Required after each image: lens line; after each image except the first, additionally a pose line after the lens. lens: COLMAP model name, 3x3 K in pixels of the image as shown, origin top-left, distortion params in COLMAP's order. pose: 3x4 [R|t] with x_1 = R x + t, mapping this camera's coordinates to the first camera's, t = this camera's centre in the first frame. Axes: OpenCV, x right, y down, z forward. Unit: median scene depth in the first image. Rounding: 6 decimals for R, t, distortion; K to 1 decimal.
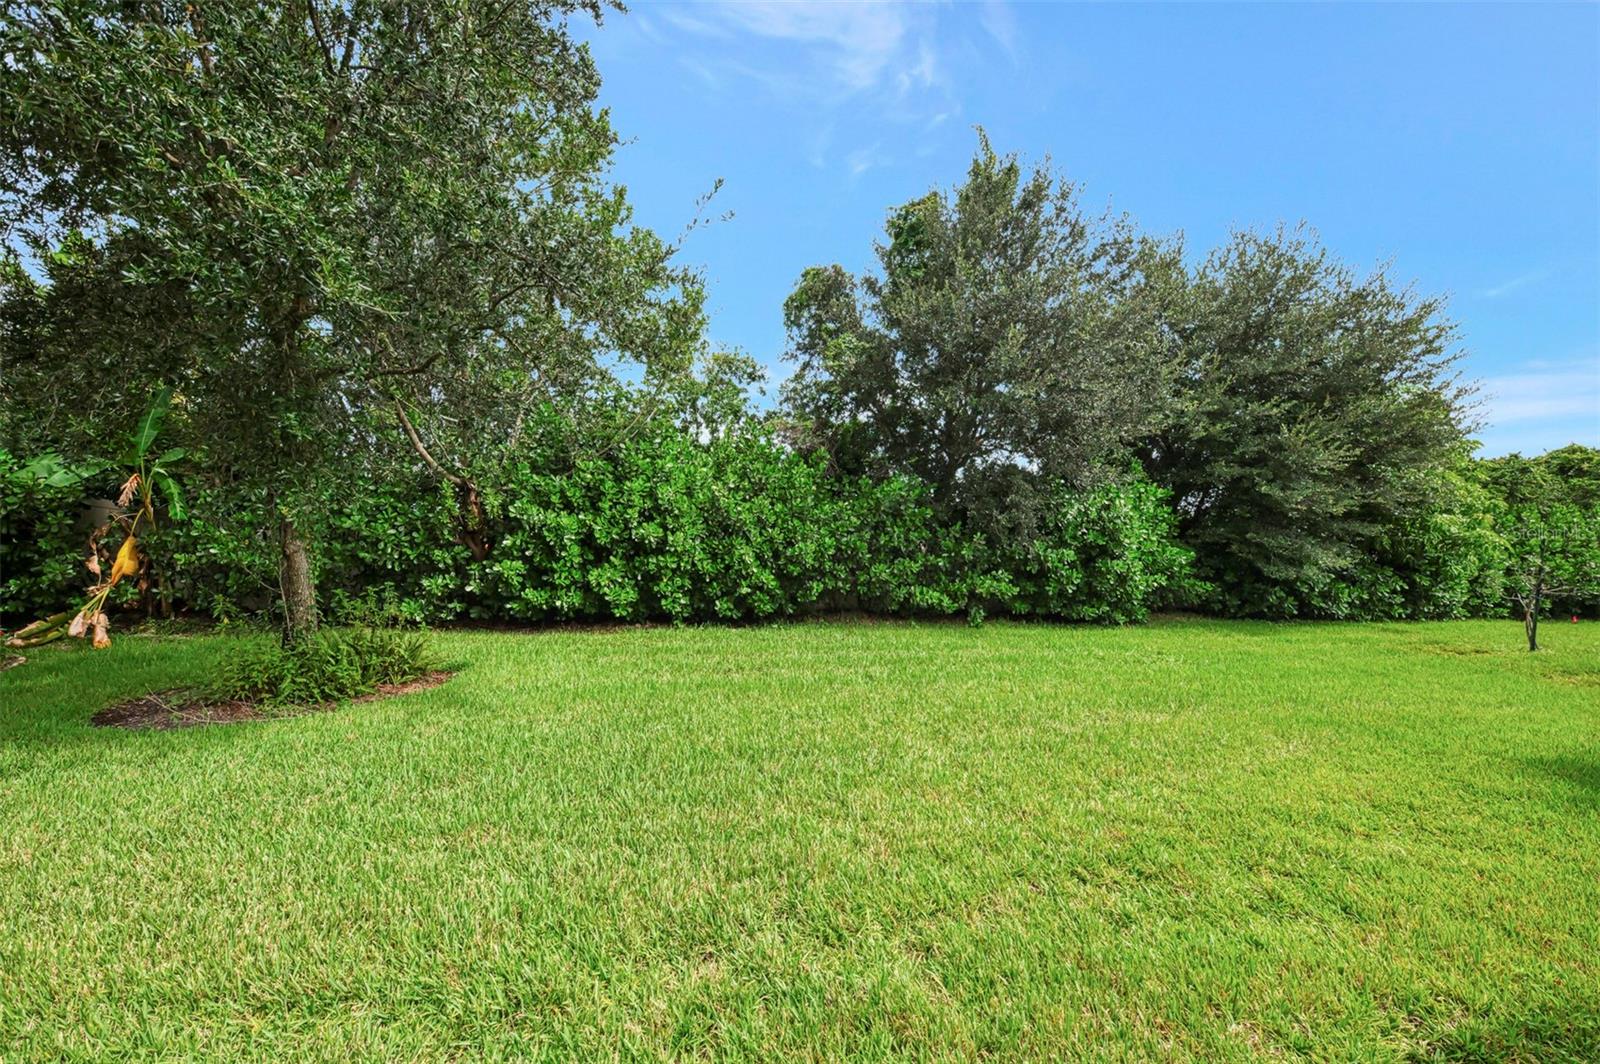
lens RADIAL K [[594.5, 0, 799.6], [0, 594.5, 545.9], [0, 0, 1]] dist [-0.002700, -0.000139]
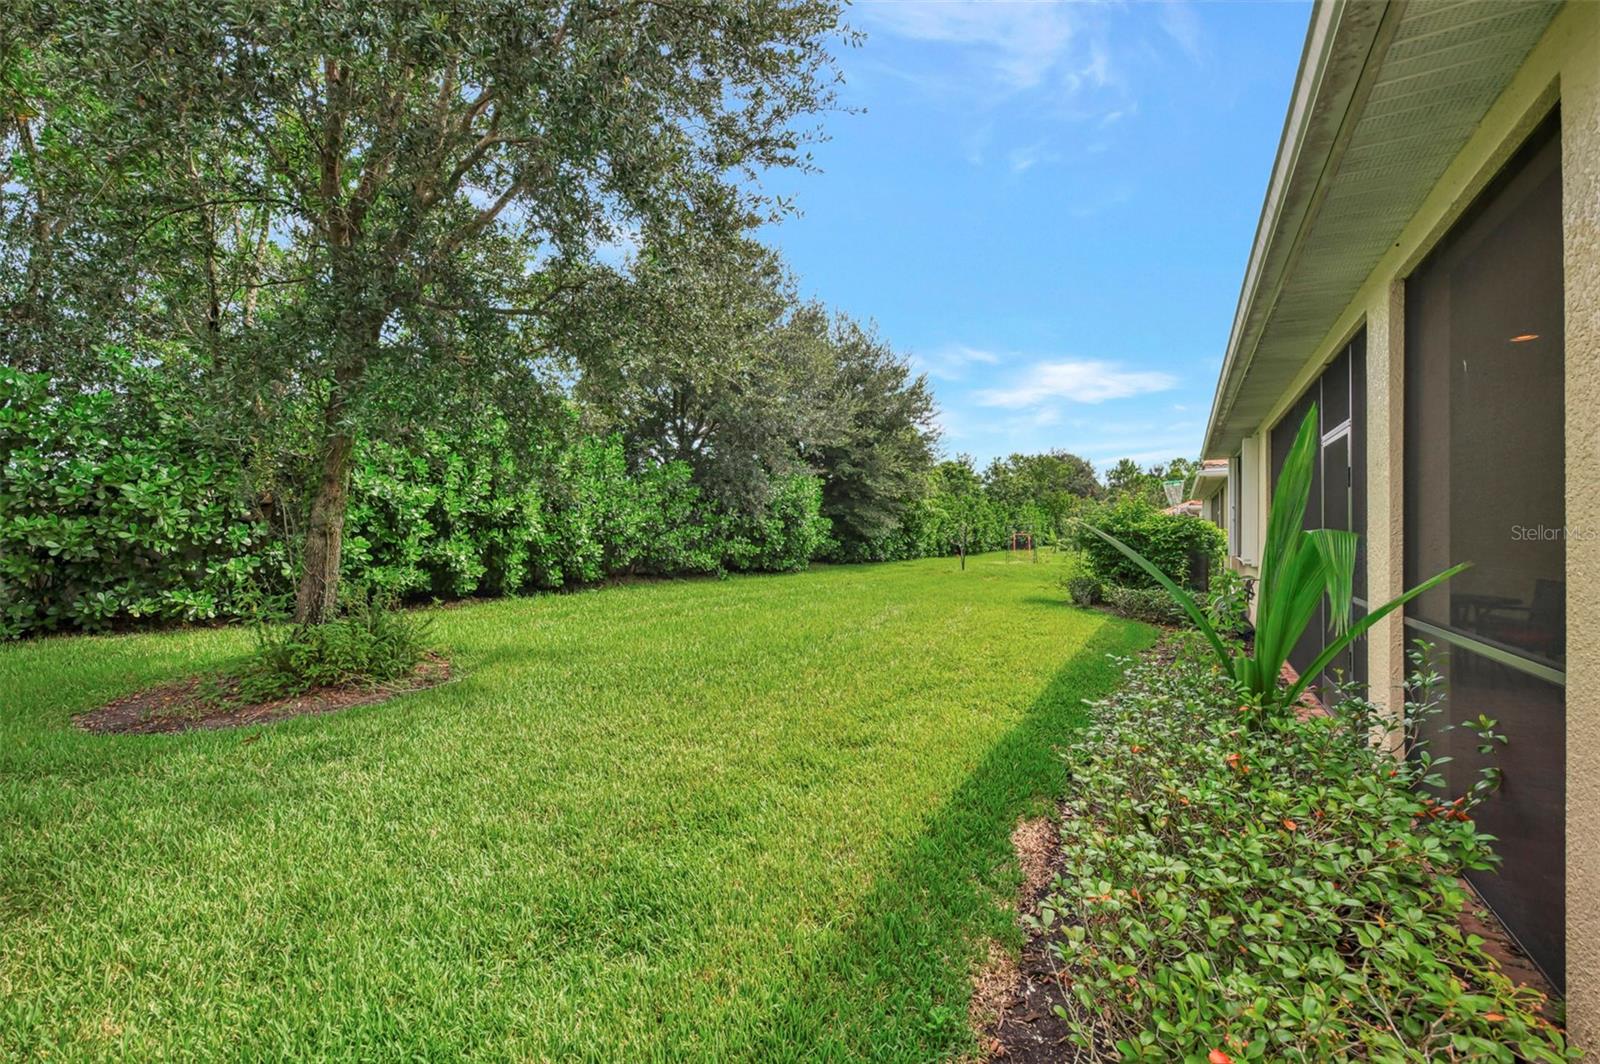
lens RADIAL K [[631.6, 0, 802.3], [0, 631.6, 528.9], [0, 0, 1]] dist [0.000517, 0.000004]
pose [[0.718544, -0.016661, 0.695282, -0.541035], [0.001993, 0.999758, 0.021897, -0.006174], [-0.695479, -0.014348, 0.718403, -0.116976]]
